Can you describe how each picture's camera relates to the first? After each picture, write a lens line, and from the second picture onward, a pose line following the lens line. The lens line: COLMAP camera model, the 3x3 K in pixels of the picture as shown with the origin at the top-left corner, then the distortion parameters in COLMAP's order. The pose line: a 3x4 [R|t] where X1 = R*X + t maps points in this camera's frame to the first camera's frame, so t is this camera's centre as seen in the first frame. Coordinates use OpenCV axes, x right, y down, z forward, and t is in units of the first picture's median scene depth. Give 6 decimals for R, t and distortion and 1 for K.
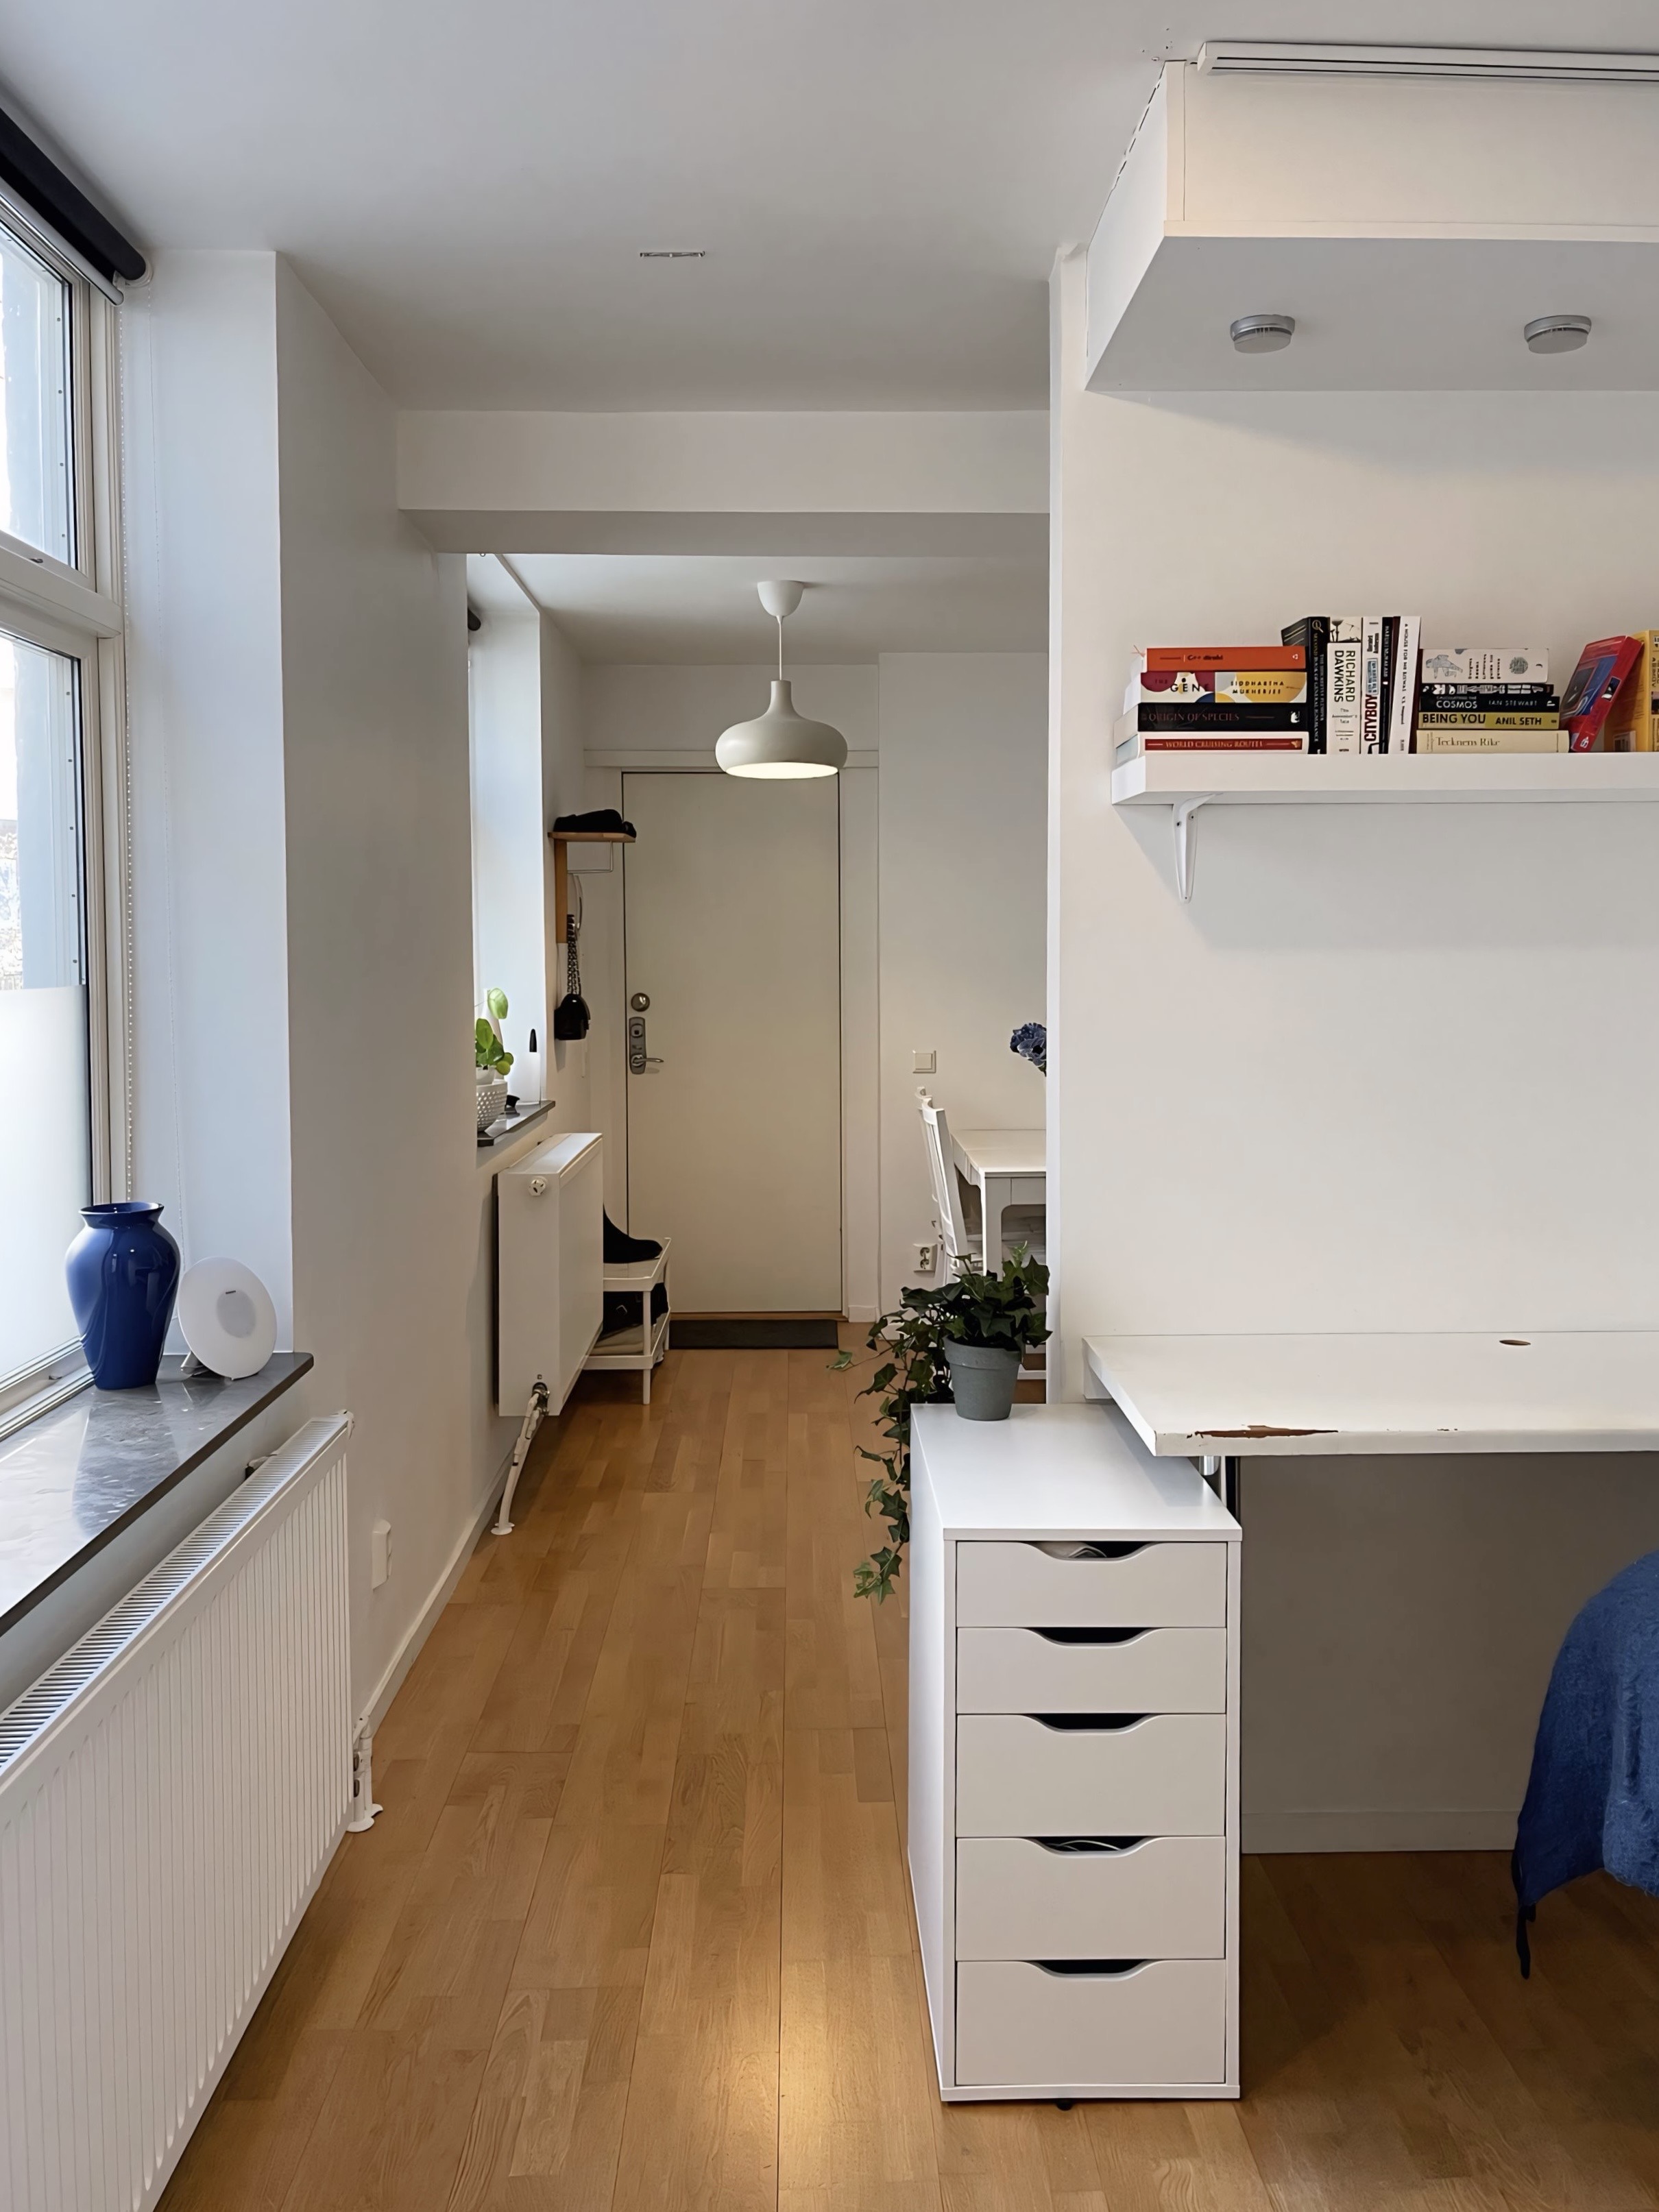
lens RADIAL K [[1748.1, 0, 829.5], [0, 1748.1, 1106.0], [0, 0, 1]] dist [0.053510, 0.000683]
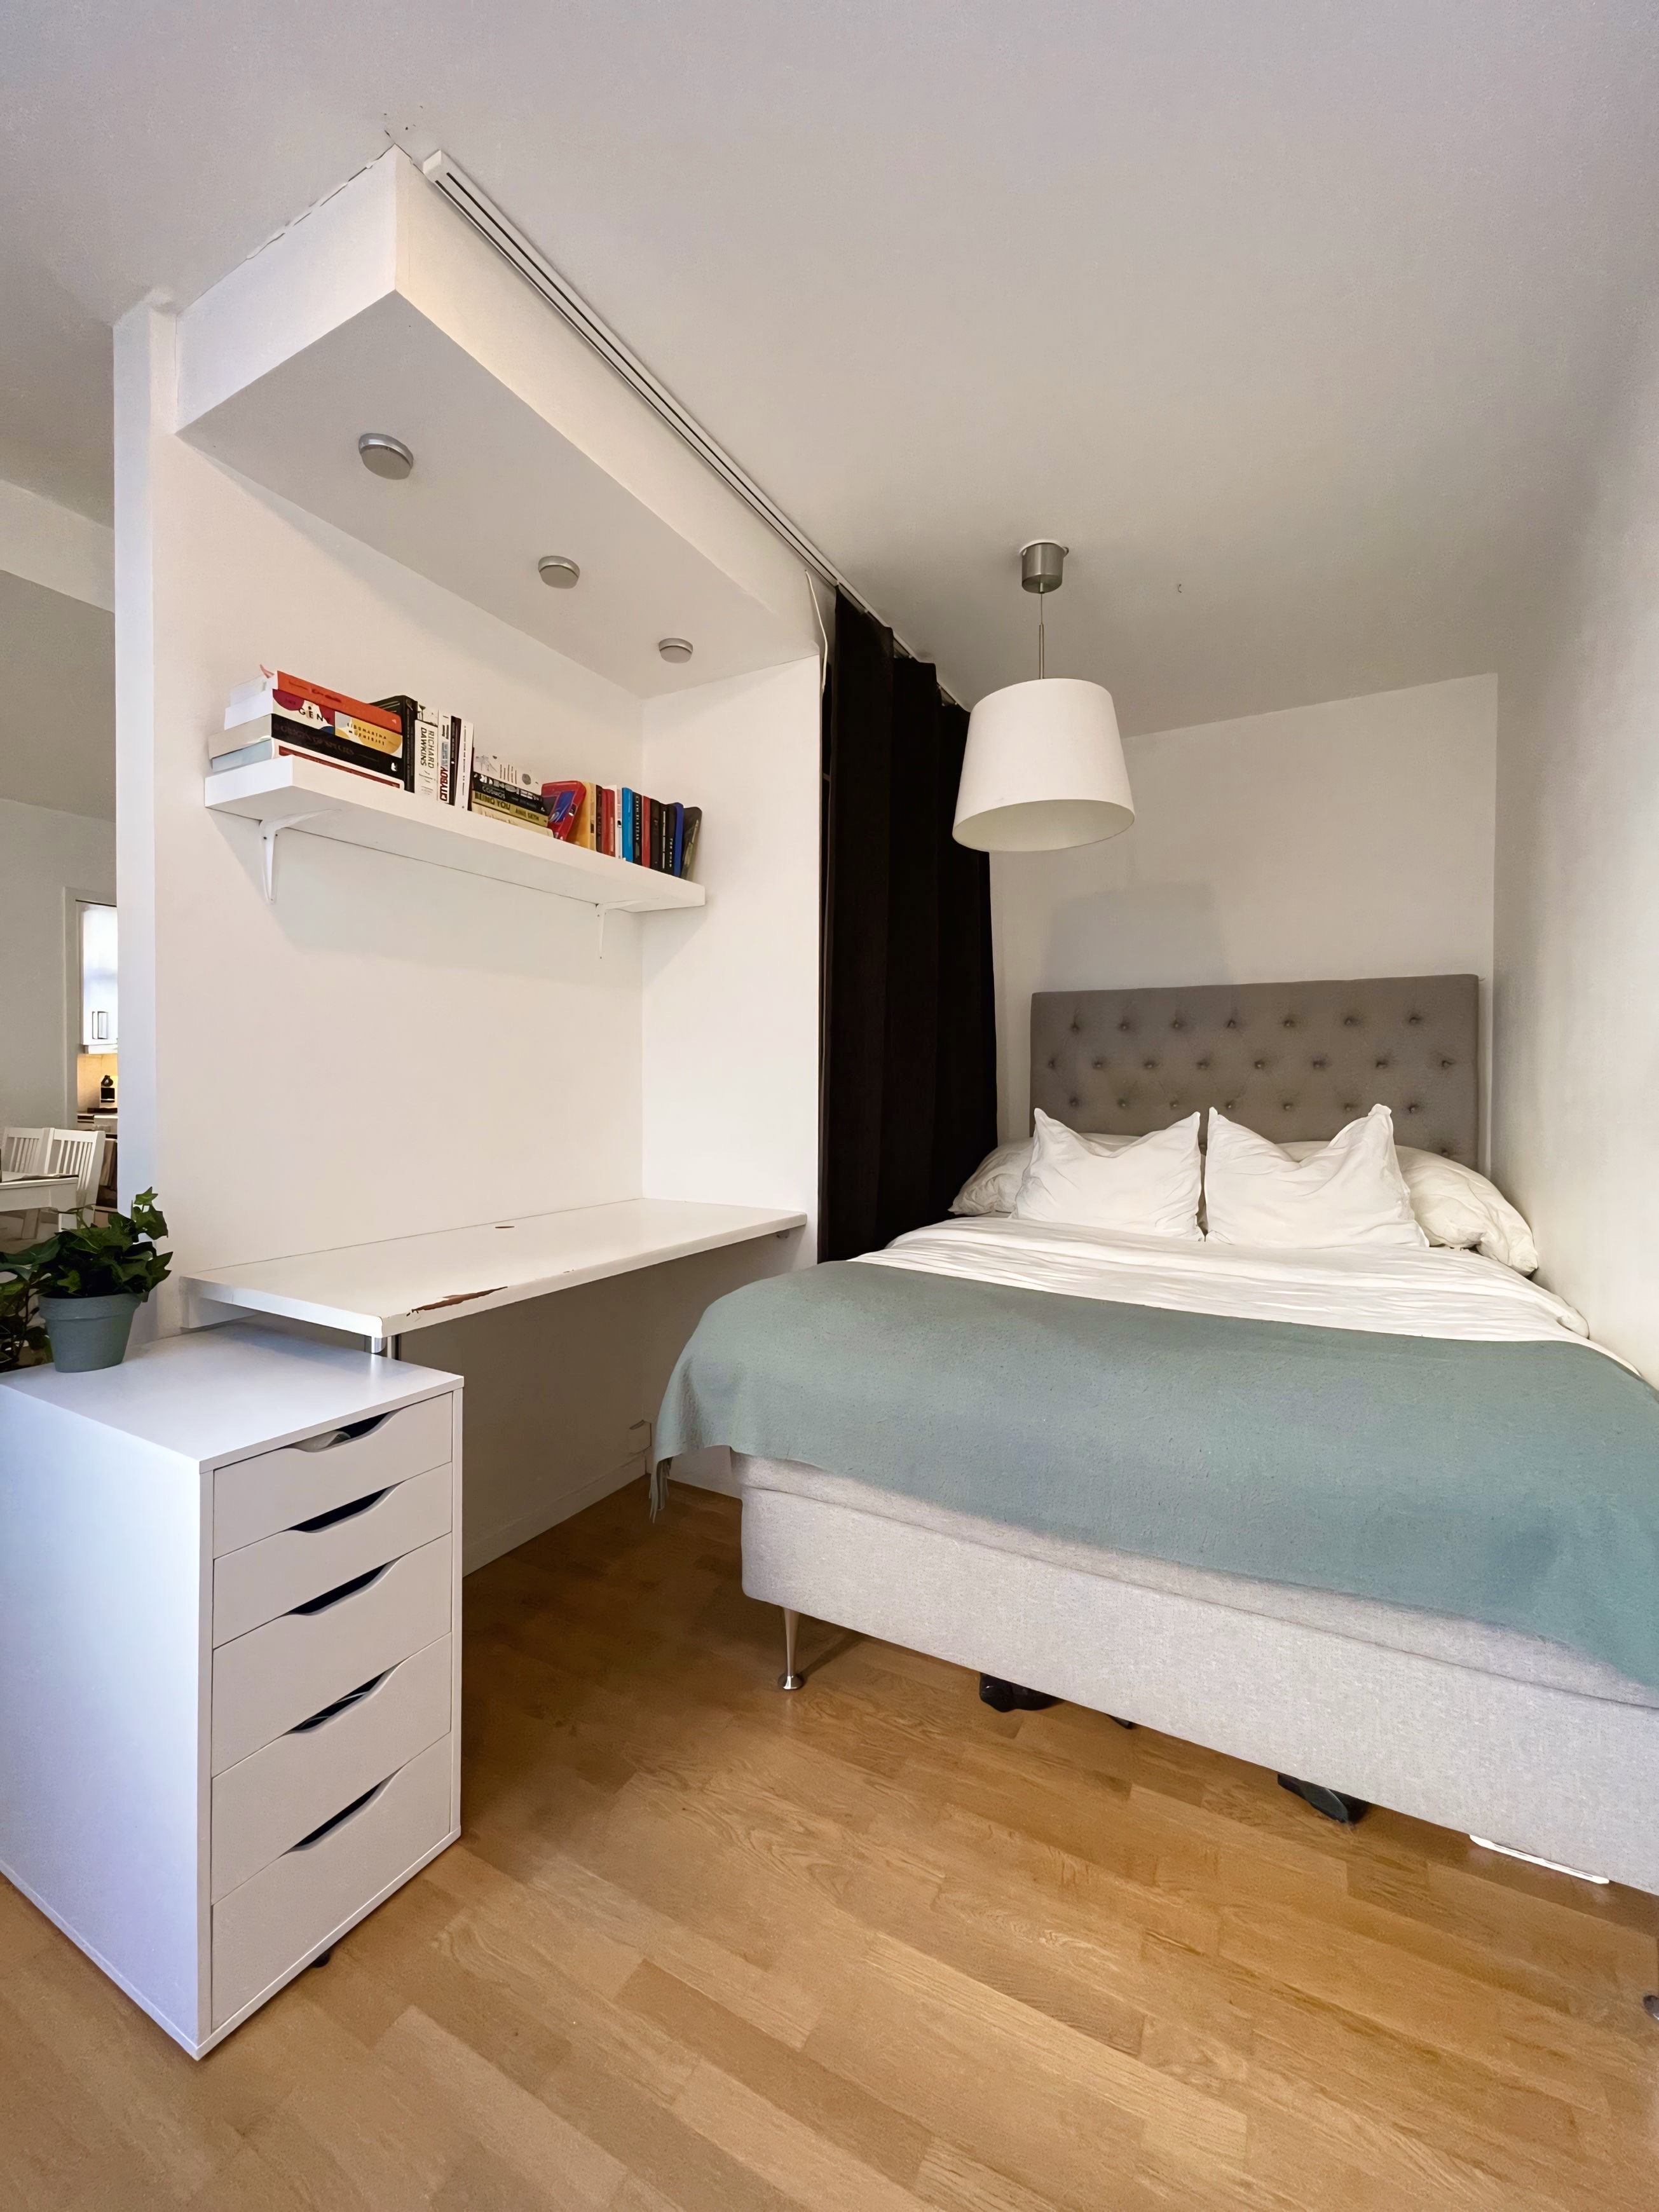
lens RADIAL K [[892.1, 0, 829.5], [0, 892.1, 1106.0], [0, 0, 1]] dist [0.000181, 0.000101]
pose [[0.517698, -0.016903, 0.855396, -0.146753], [0.060100, 0.998053, -0.016652, 0.066068], [-0.853450, 0.060030, 0.517706, 0.386533]]
